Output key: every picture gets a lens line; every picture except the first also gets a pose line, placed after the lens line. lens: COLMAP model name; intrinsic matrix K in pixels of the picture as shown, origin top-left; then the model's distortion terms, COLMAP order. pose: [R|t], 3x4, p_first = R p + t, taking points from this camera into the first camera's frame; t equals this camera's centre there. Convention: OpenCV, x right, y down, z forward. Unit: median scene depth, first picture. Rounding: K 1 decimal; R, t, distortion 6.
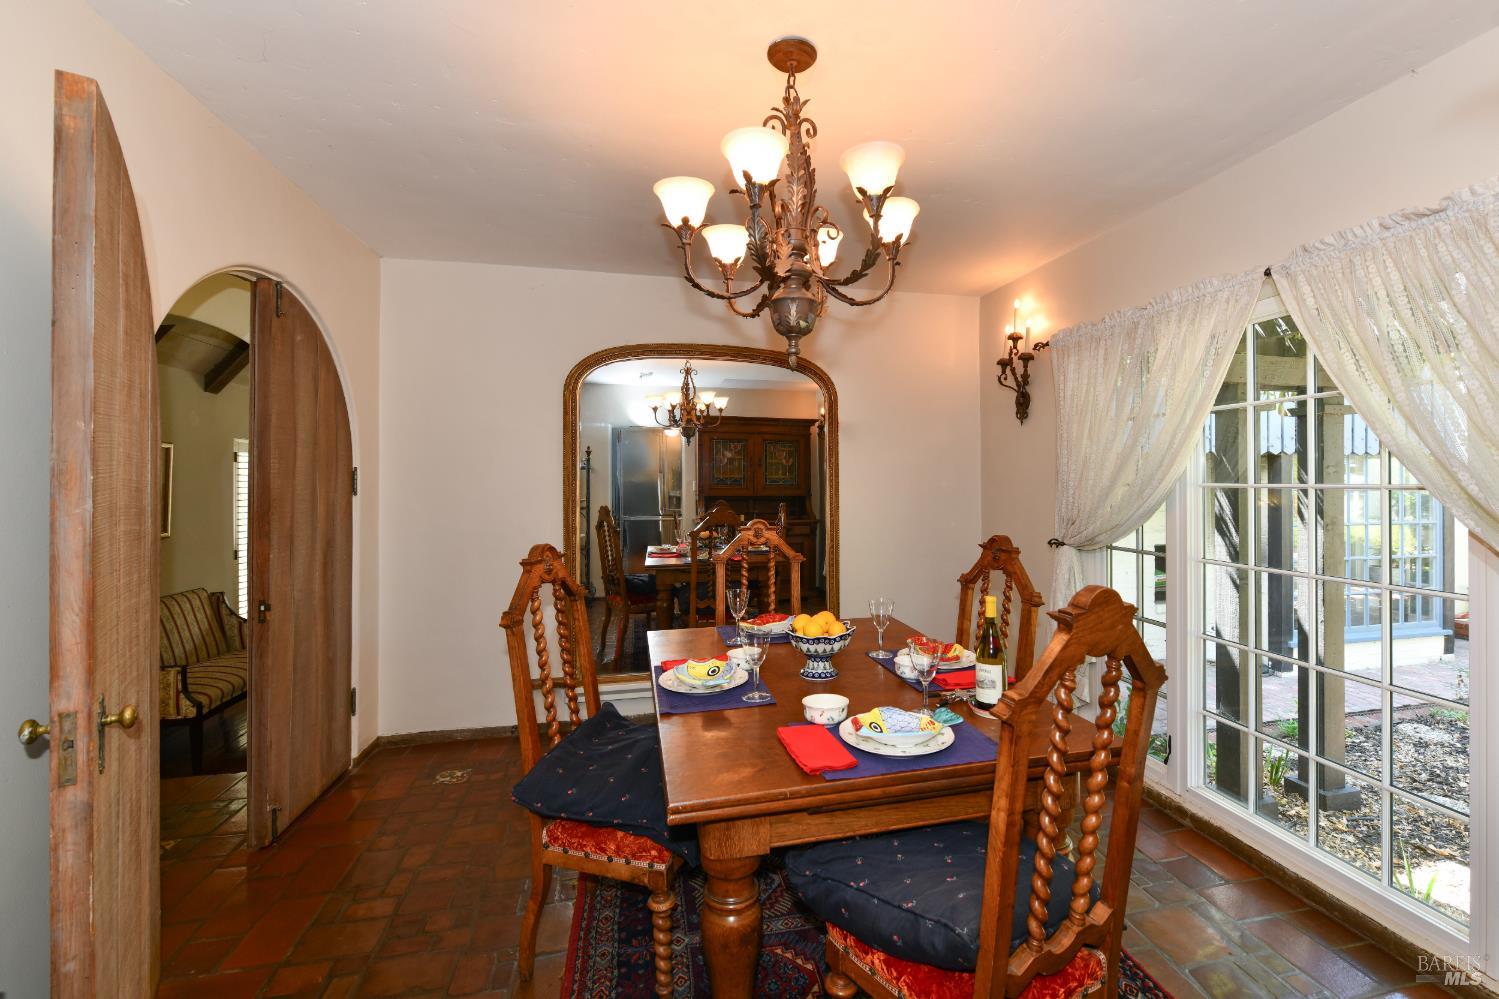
lens RADIAL K [[617.7, 0, 754.8], [0, 617.7, 479.0], [0, 0, 1]] dist [-0.002327, -0.000746]
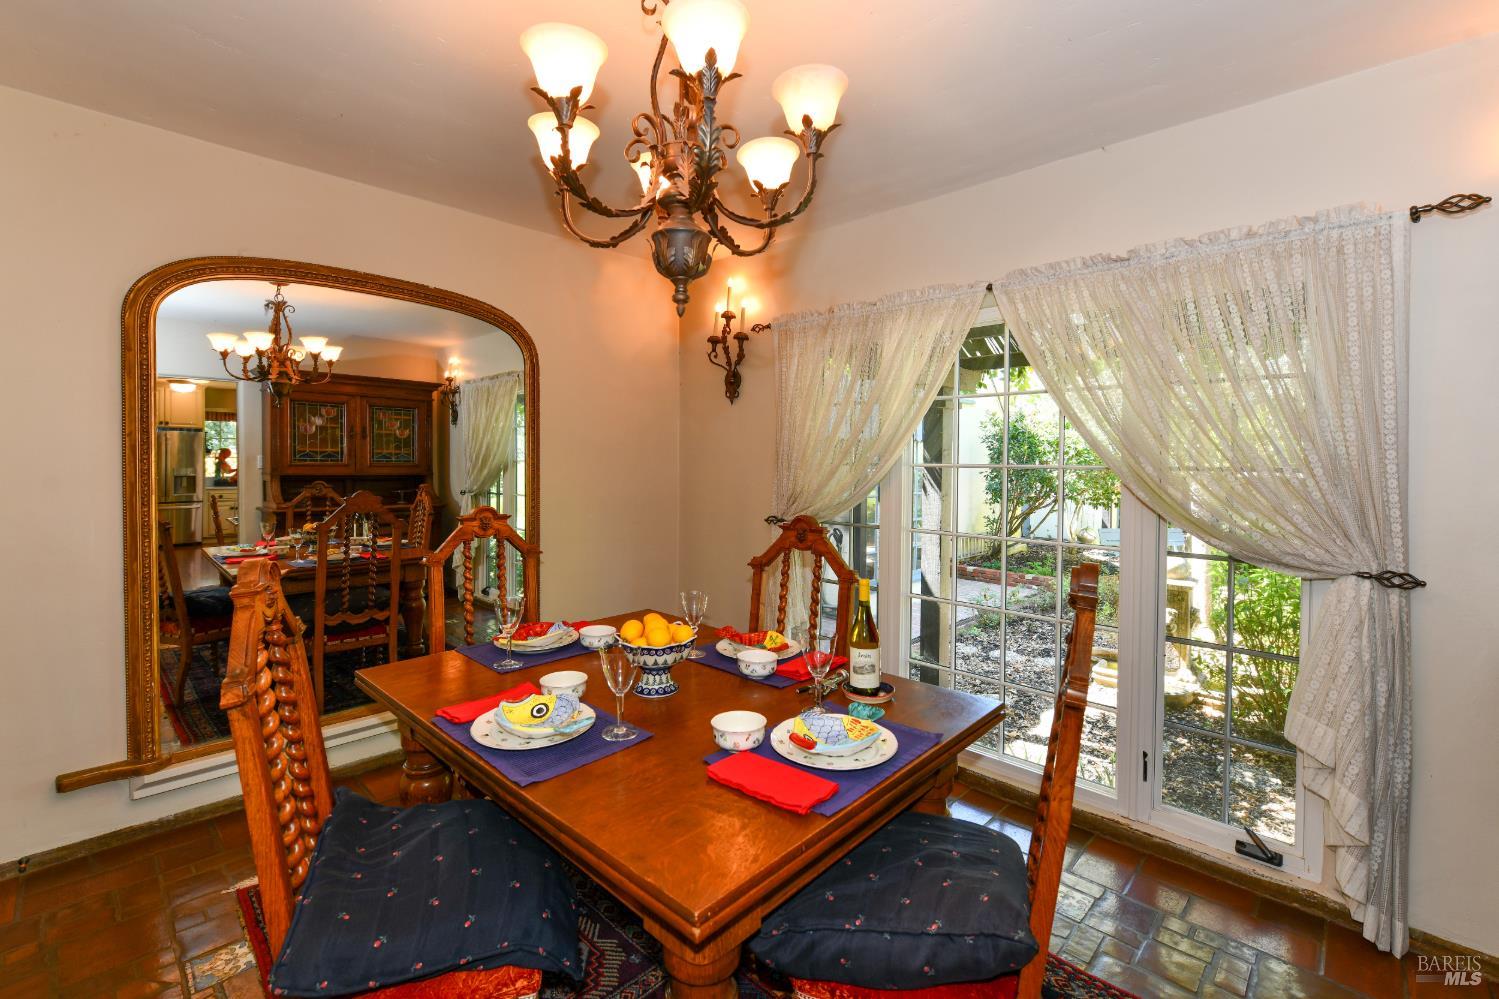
lens RADIAL K [[651.1, 0, 705.0], [0, 651.1, 474.3], [0, 0, 1]] dist [0.000966, -0.000279]
pose [[0.844516, -0.005163, 0.535505, -0.192098], [-0.010326, 0.999611, 0.025922, -0.000169], [-0.535430, -0.027421, 0.844134, 0.135982]]
